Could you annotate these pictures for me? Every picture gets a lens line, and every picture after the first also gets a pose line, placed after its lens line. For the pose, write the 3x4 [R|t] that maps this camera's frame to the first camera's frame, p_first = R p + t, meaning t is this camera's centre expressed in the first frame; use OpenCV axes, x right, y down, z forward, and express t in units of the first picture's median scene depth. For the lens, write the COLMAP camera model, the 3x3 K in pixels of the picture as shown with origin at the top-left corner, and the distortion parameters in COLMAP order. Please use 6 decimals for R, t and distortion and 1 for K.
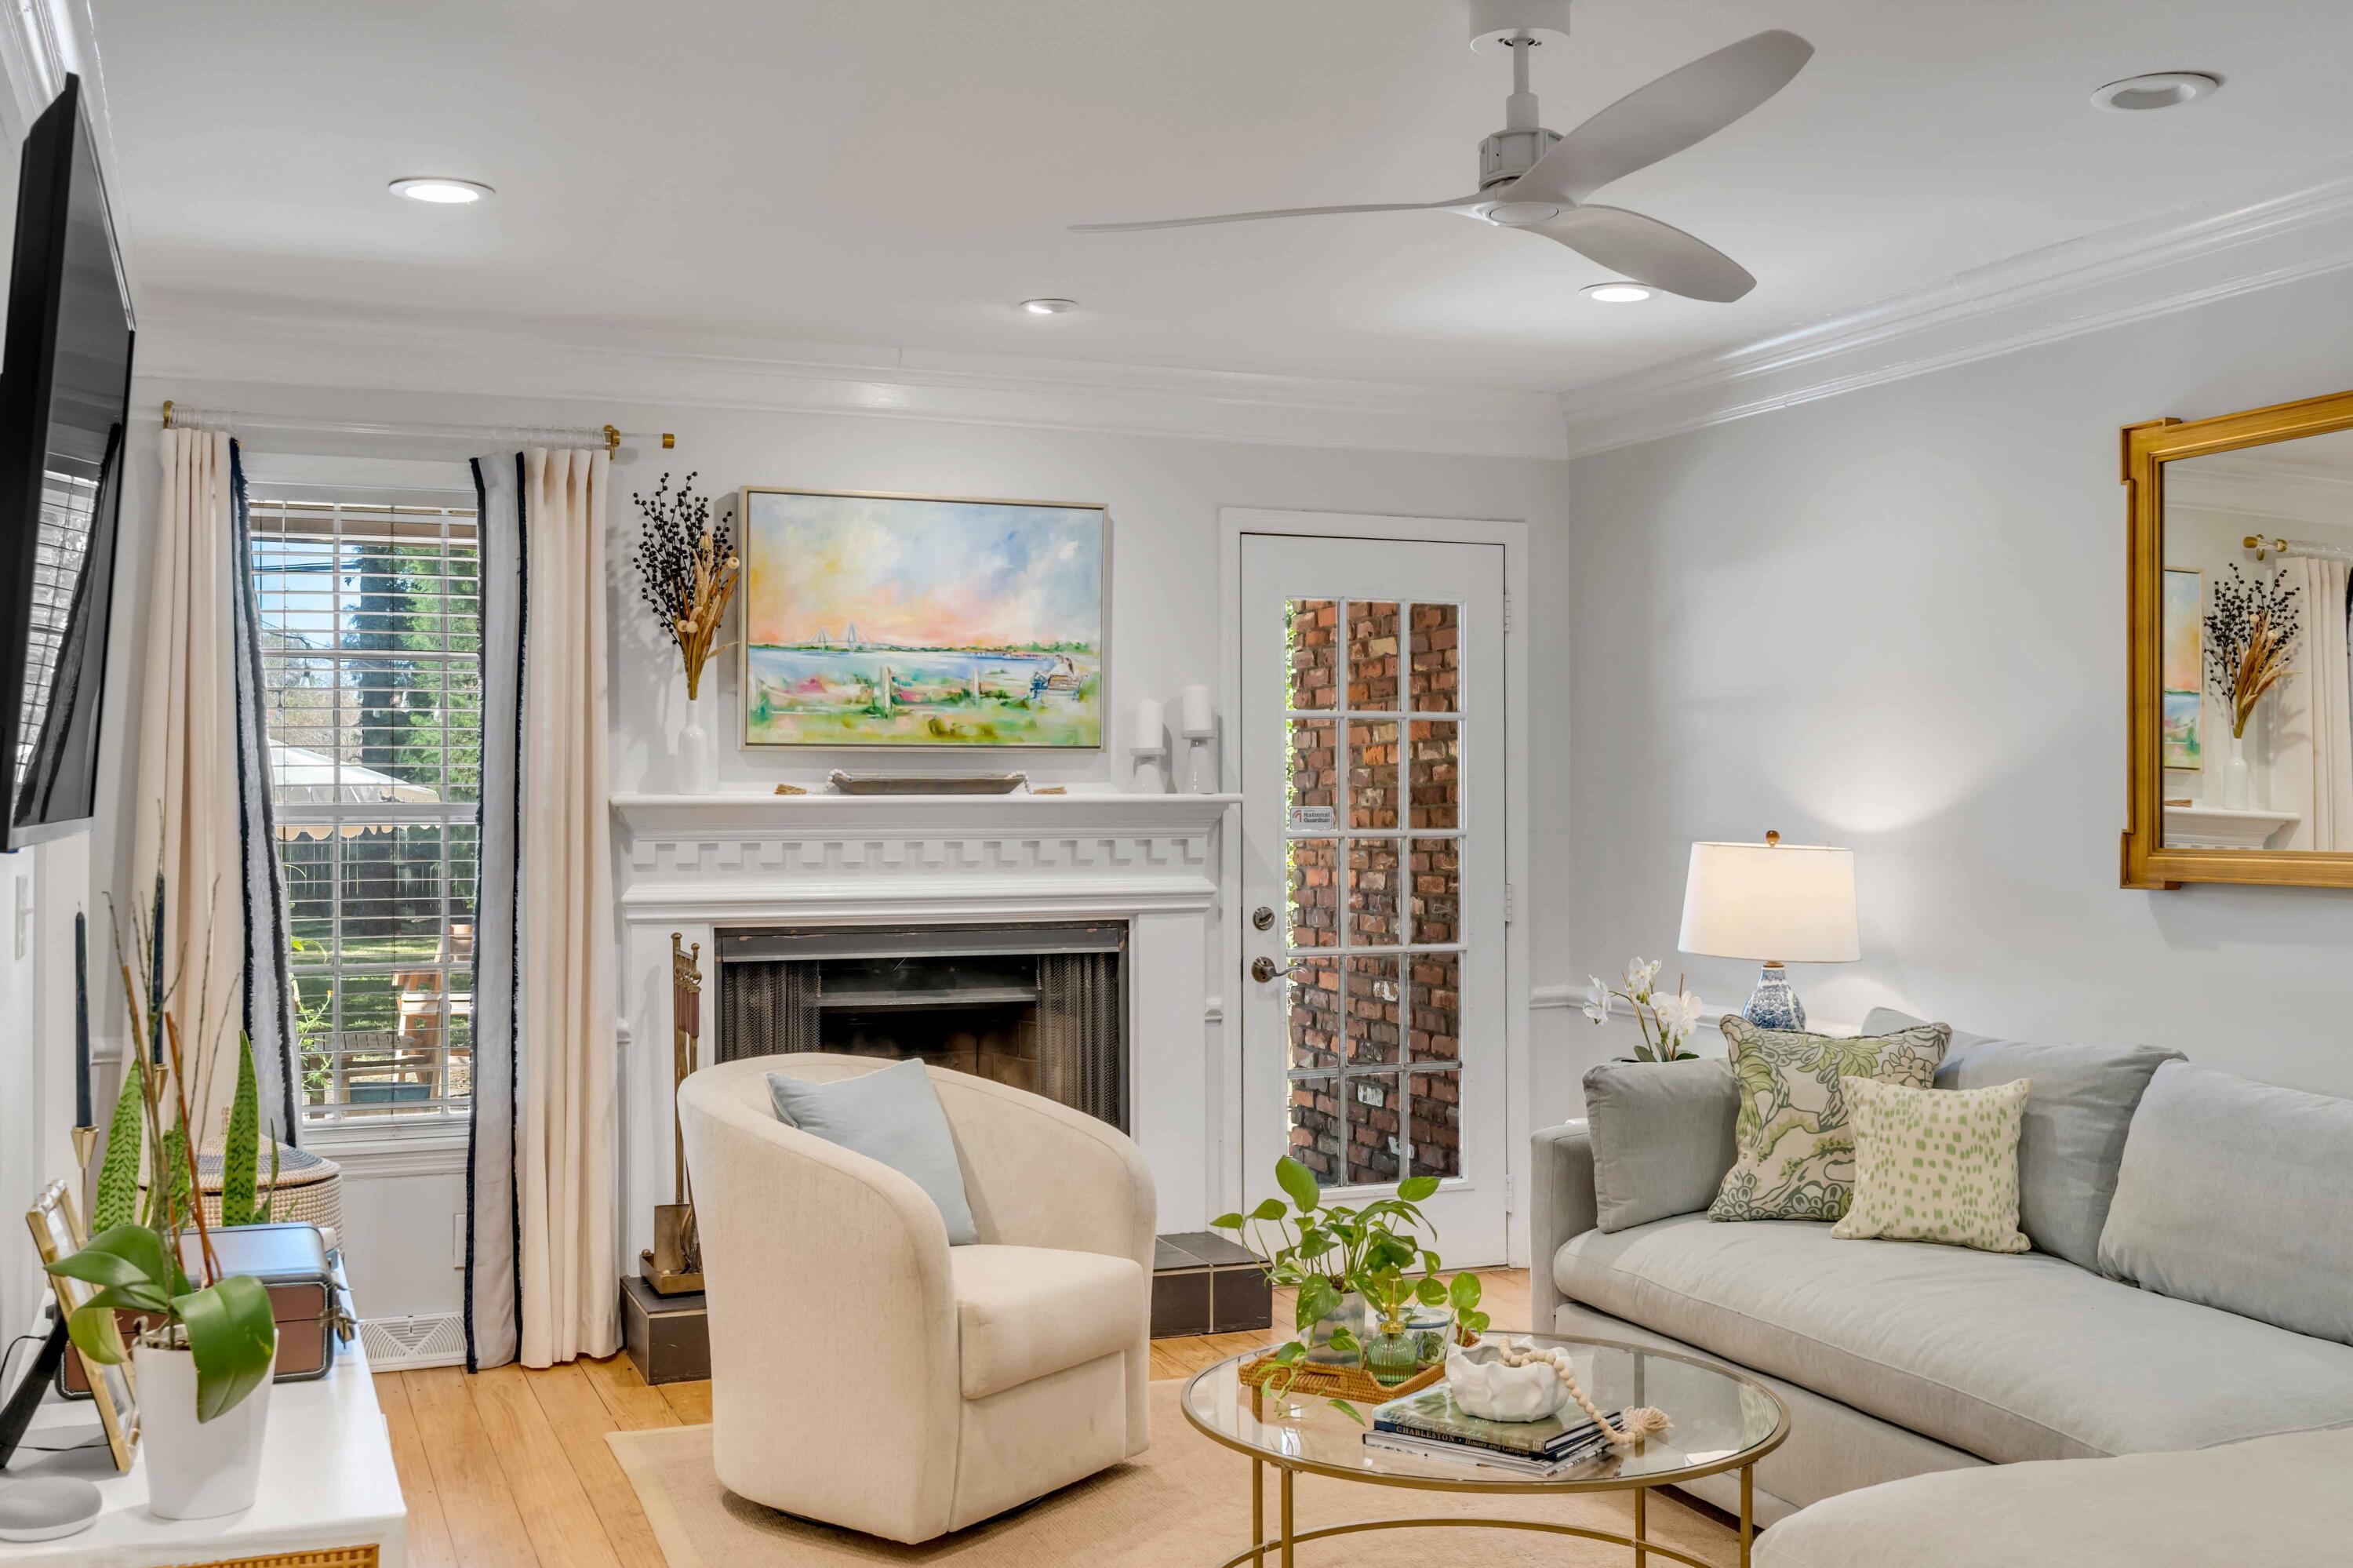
lens RADIAL K [[2357.9, 0, 1176.5], [0, 2357.9, 784.0], [0, 0, 1]] dist [0.014366, -0.003074]
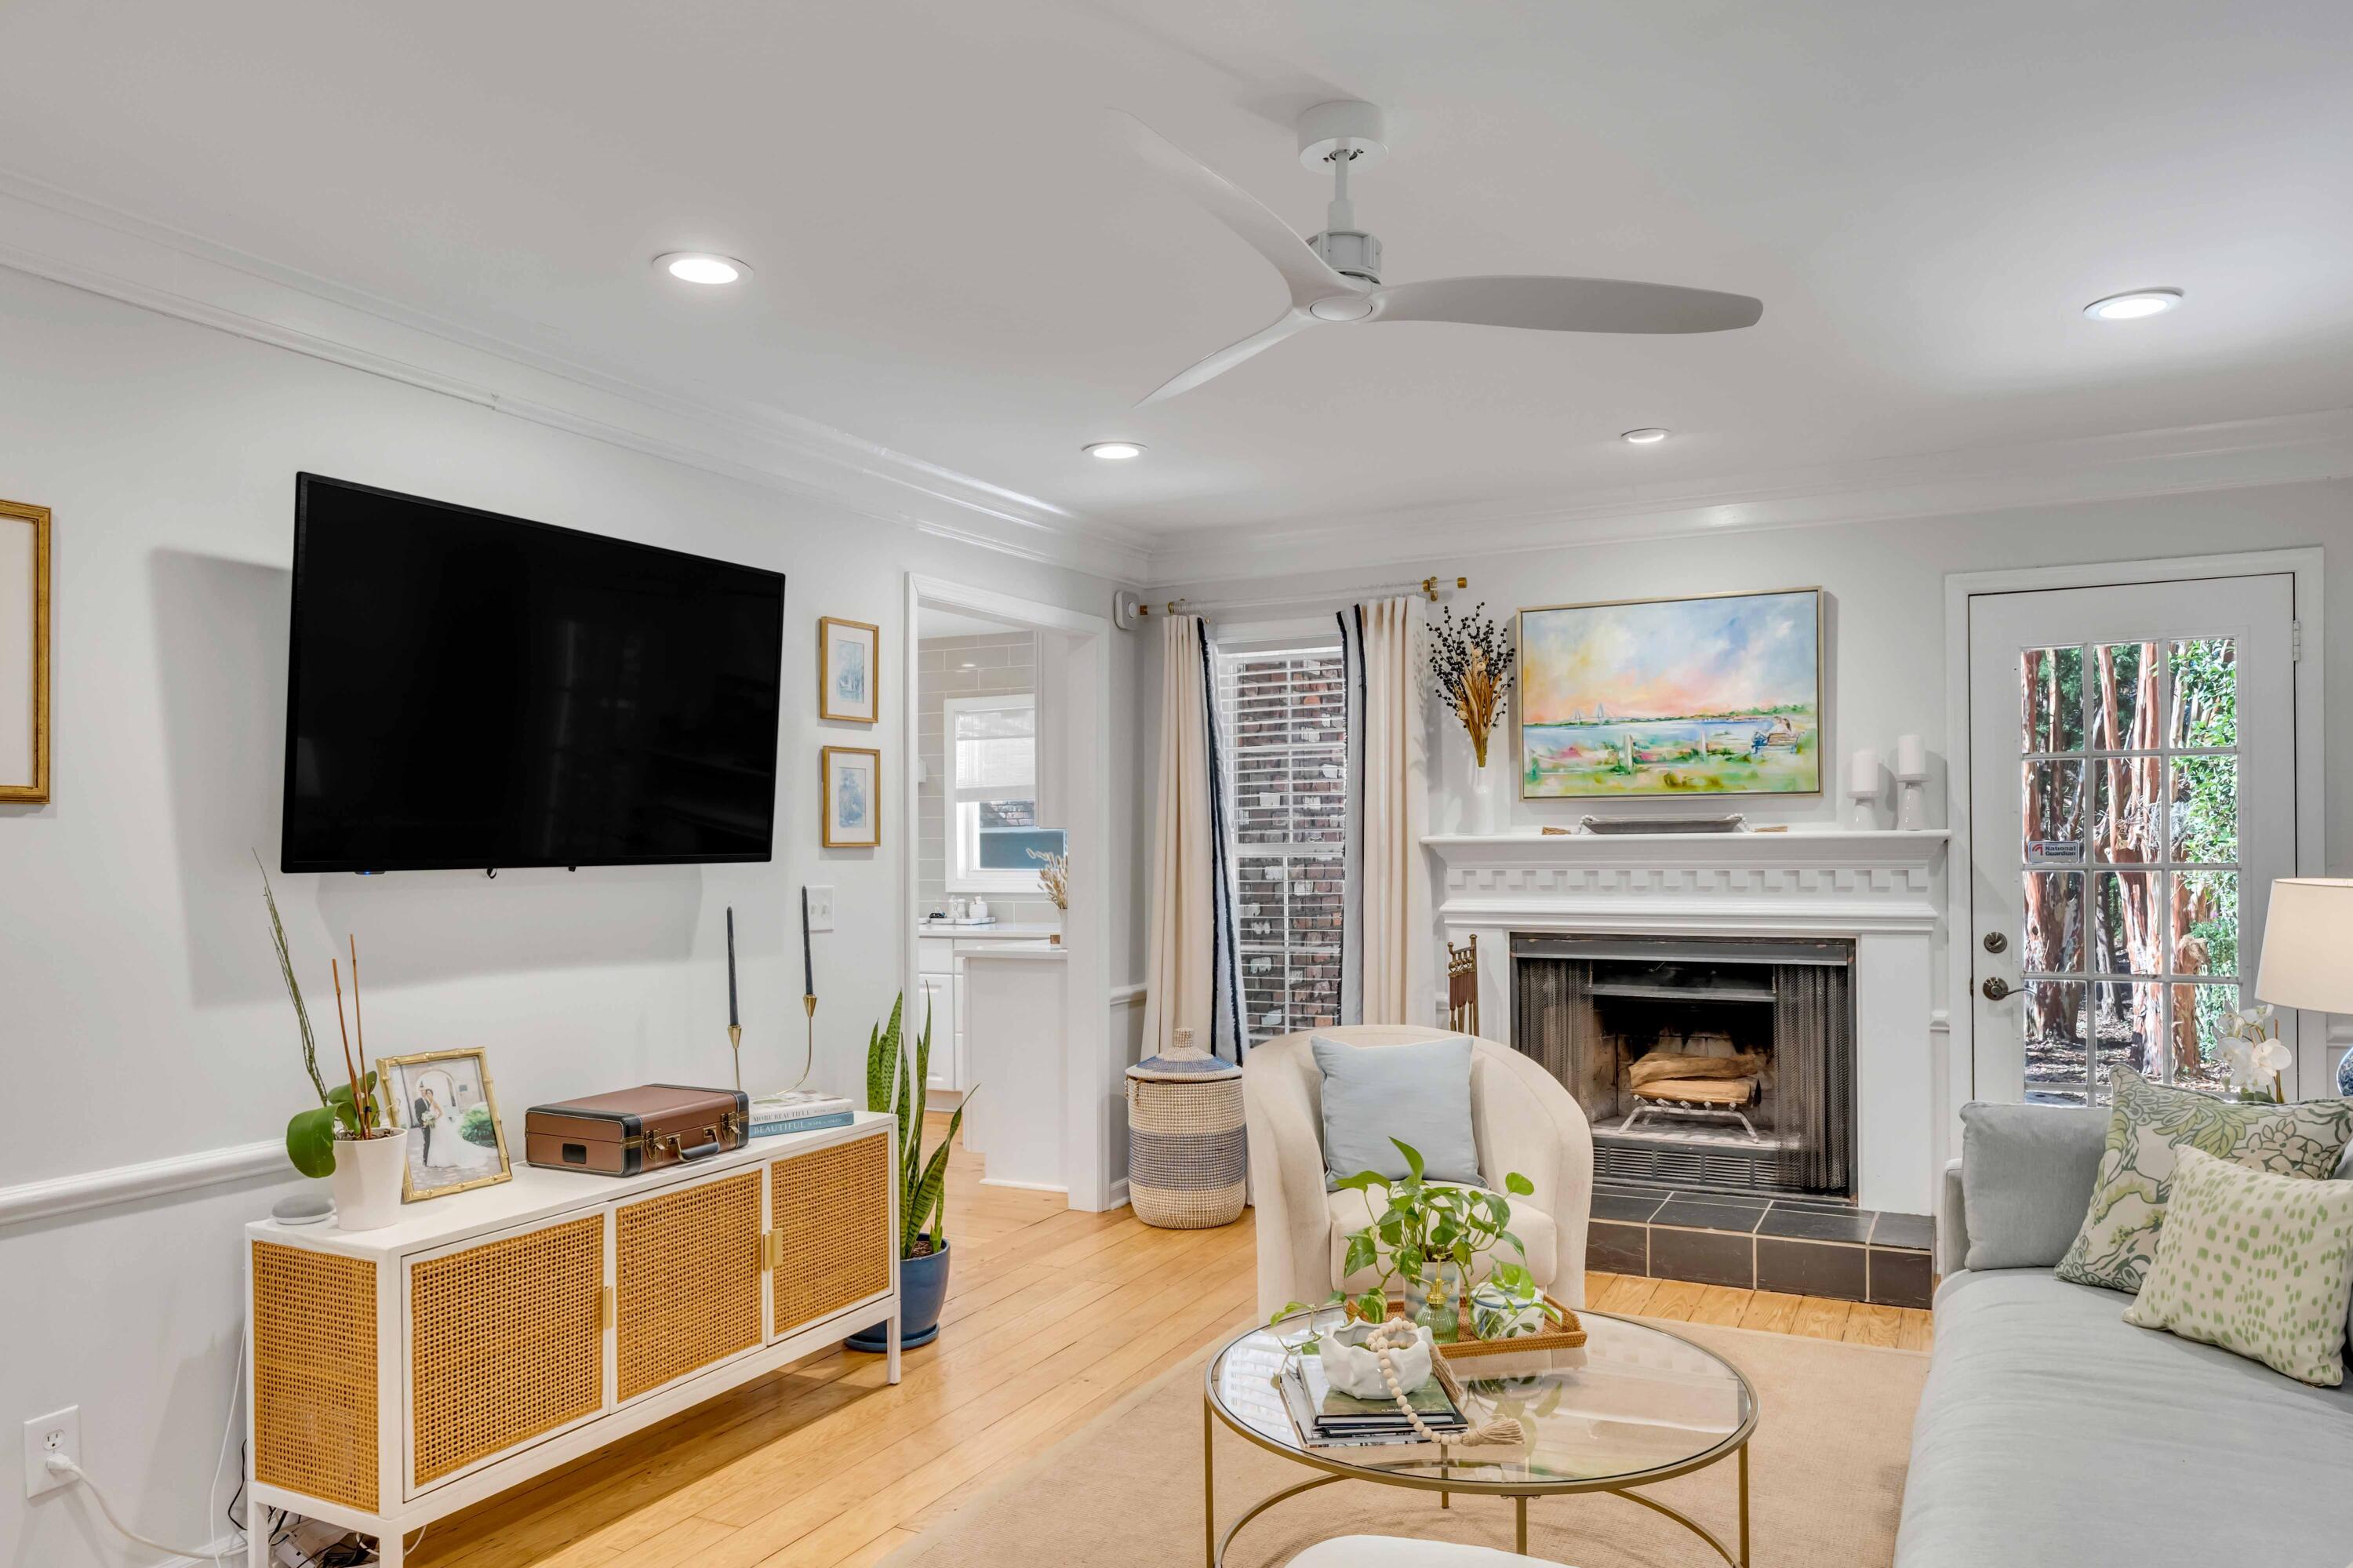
lens RADIAL K [[1573.3, 0, 1216.7], [0, 1573.3, 845.8], [0, 0, 1]] dist [0.003250, 0.003634]
pose [[0.671345, -0.003450, -0.741137, 0.352695], [0.013091, 0.999888, 0.007204, 0.001788], [0.741029, -0.014539, 0.671315, 0.246243]]
